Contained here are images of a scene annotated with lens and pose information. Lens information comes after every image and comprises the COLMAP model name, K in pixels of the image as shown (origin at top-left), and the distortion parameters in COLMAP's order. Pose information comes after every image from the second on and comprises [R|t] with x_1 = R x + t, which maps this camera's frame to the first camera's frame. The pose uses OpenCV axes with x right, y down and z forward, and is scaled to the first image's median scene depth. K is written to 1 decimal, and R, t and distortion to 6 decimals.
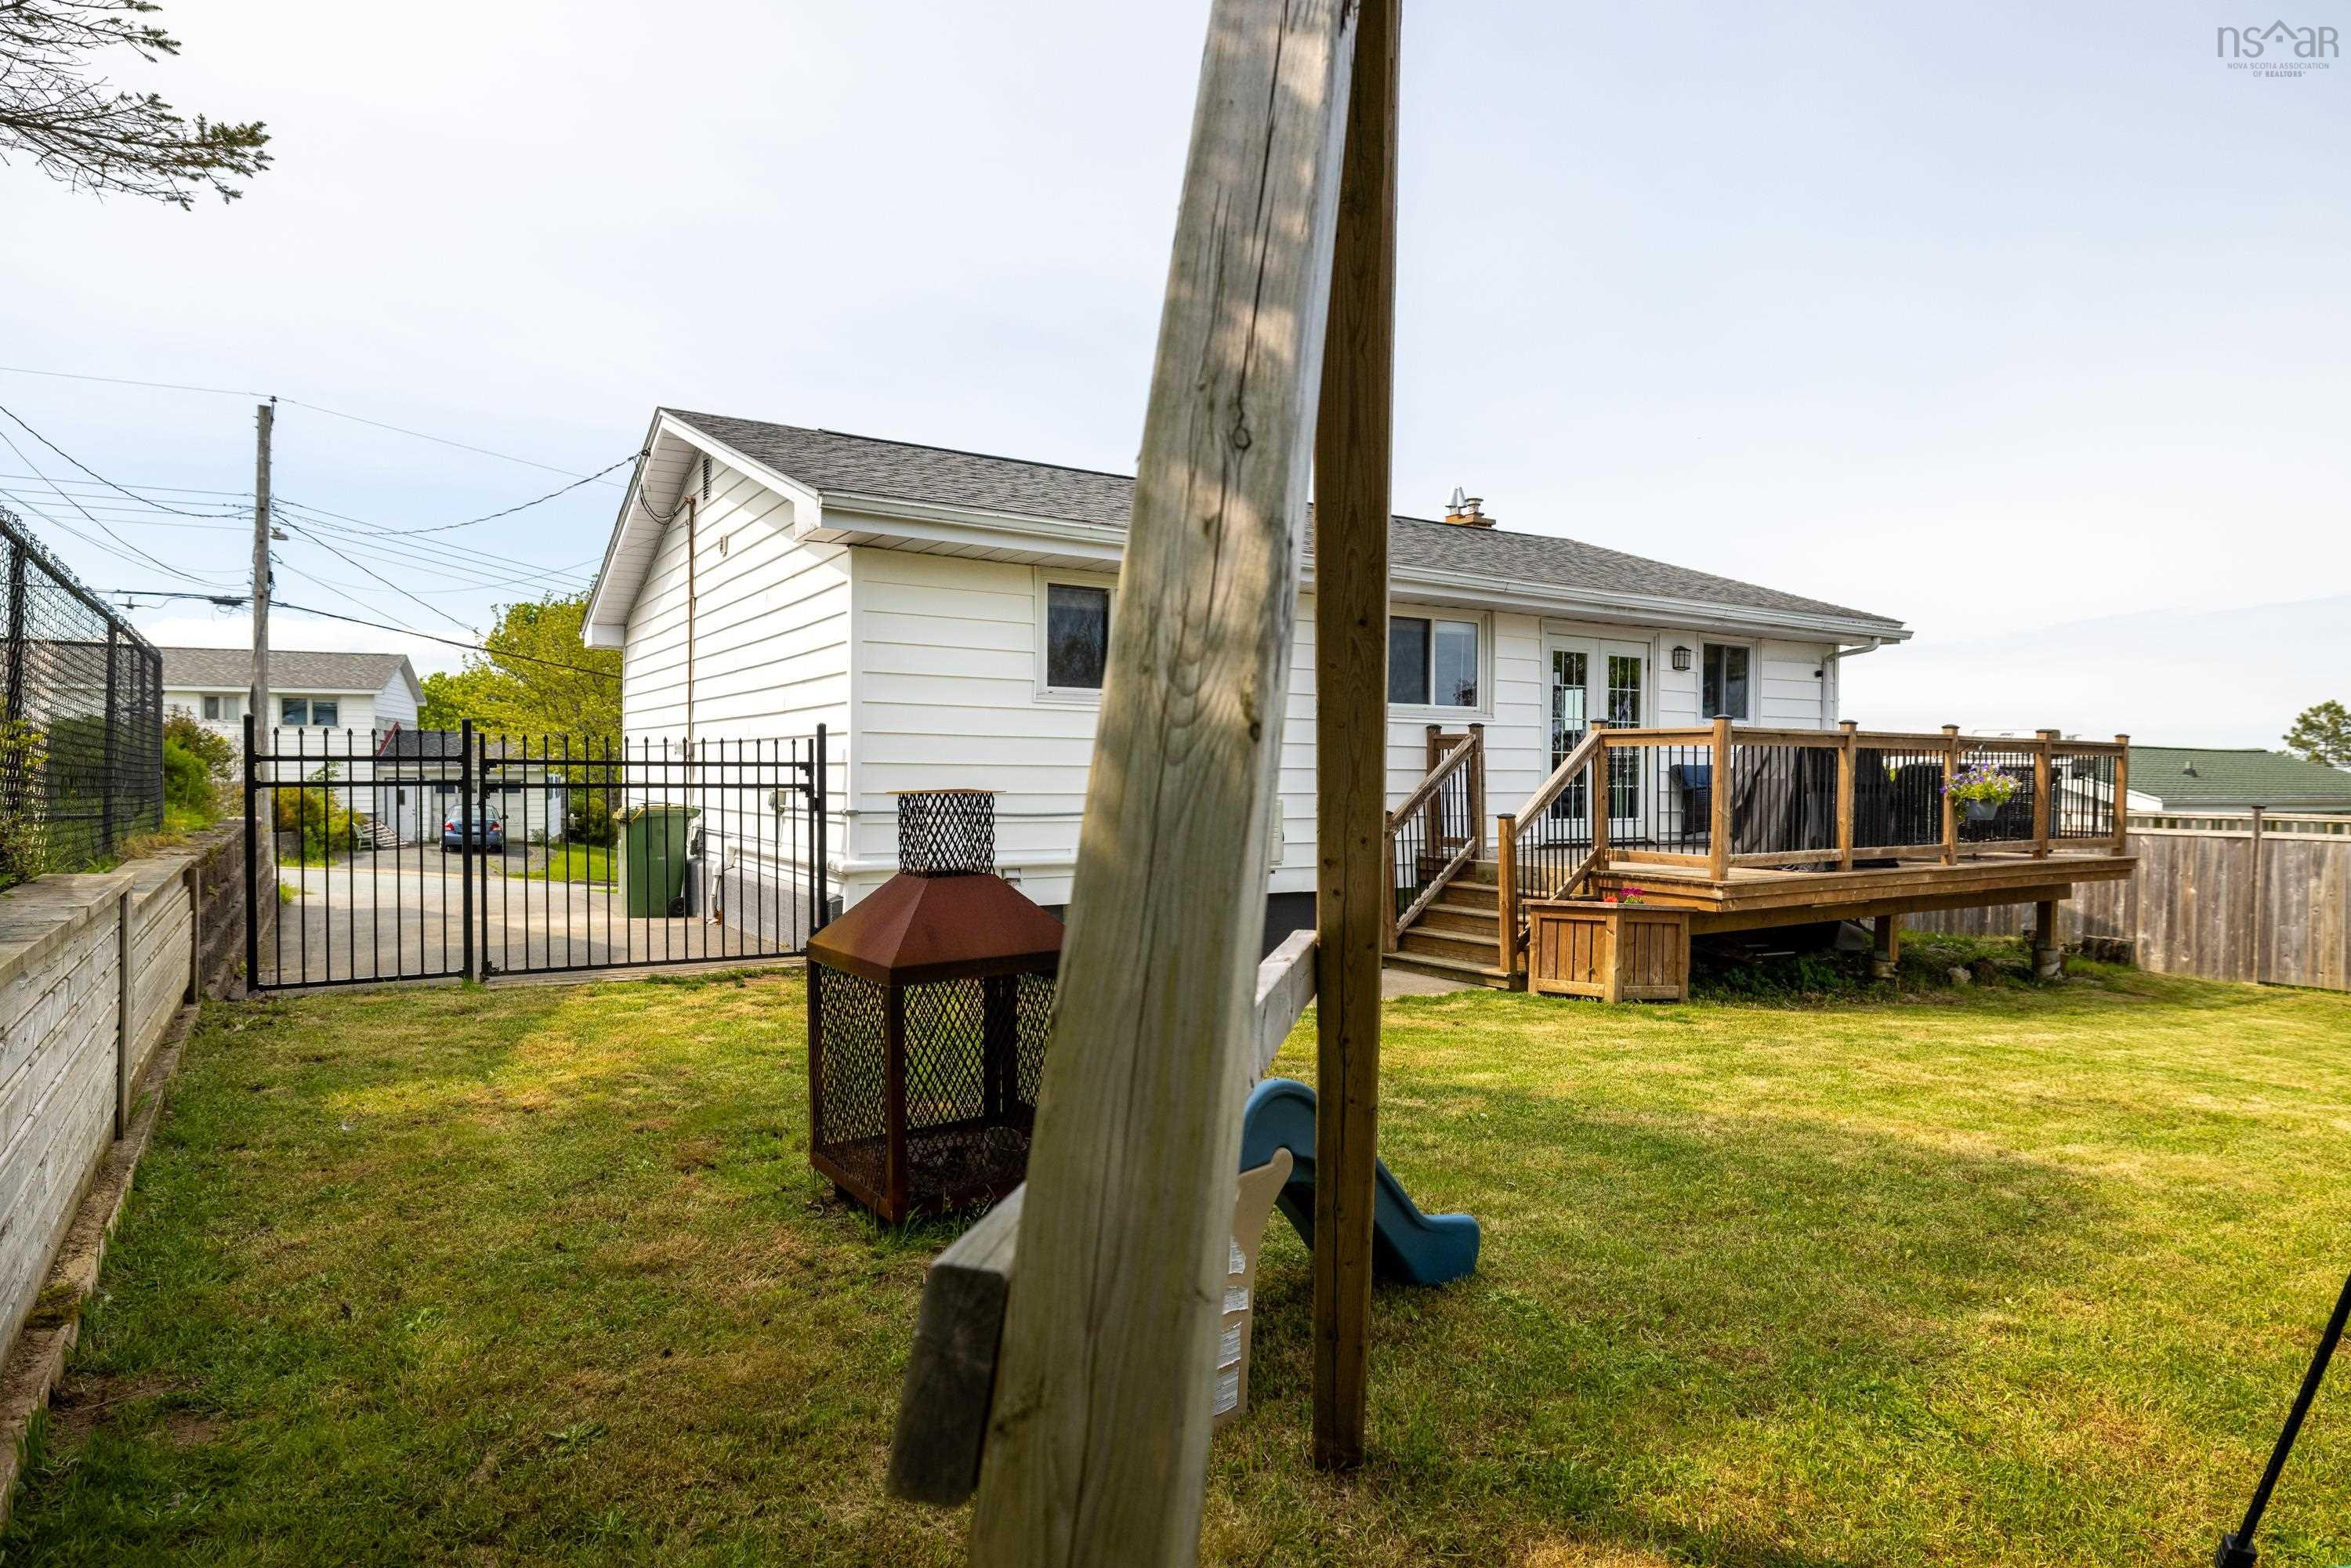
lens RADIAL K [[1299.1, 0, 1175.5], [0, 1299.1, 784.0], [0, 0, 1]] dist [-0.000131, 0.000000]
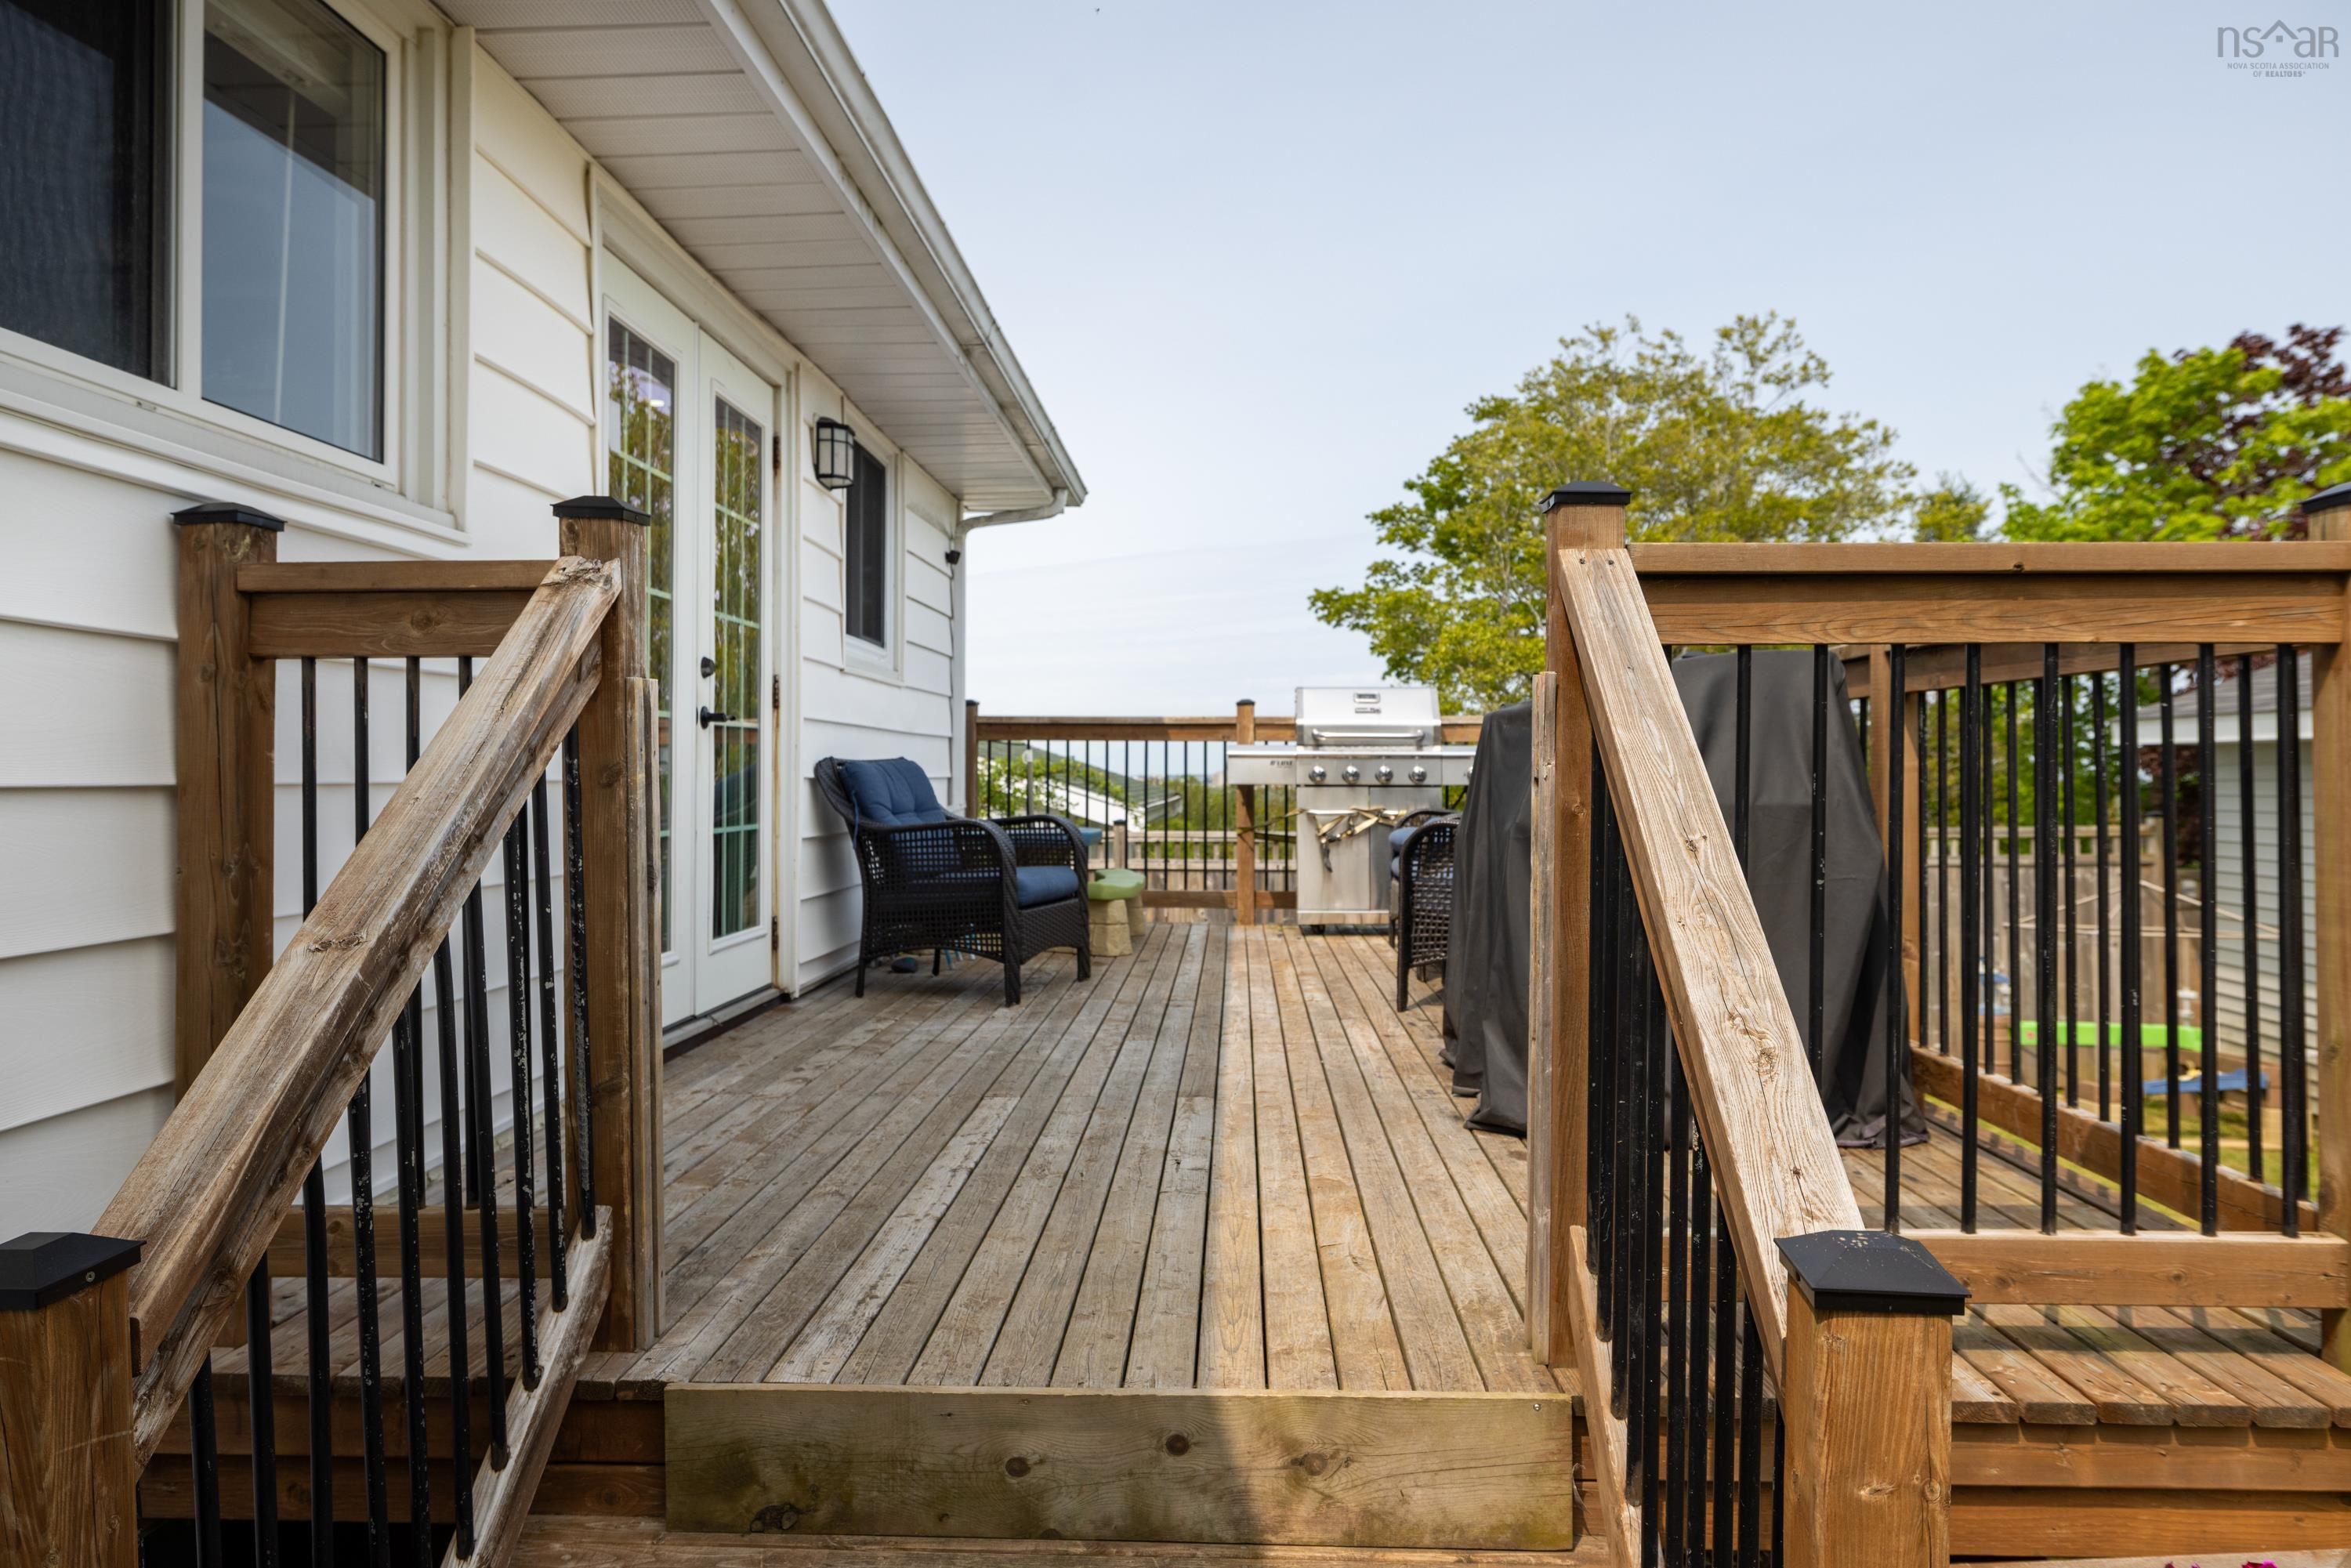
lens RADIAL K [[1603.6, 0, 1175.5], [0, 1603.6, 784.0], [0, 0, 1]] dist [0.001900, 0.000126]
pose [[0.583804, -0.009141, 0.811843, 0.093406], [0.004518, 0.999958, 0.008010, -0.010845], [-0.811882, -0.001009, 0.583820, 0.685595]]
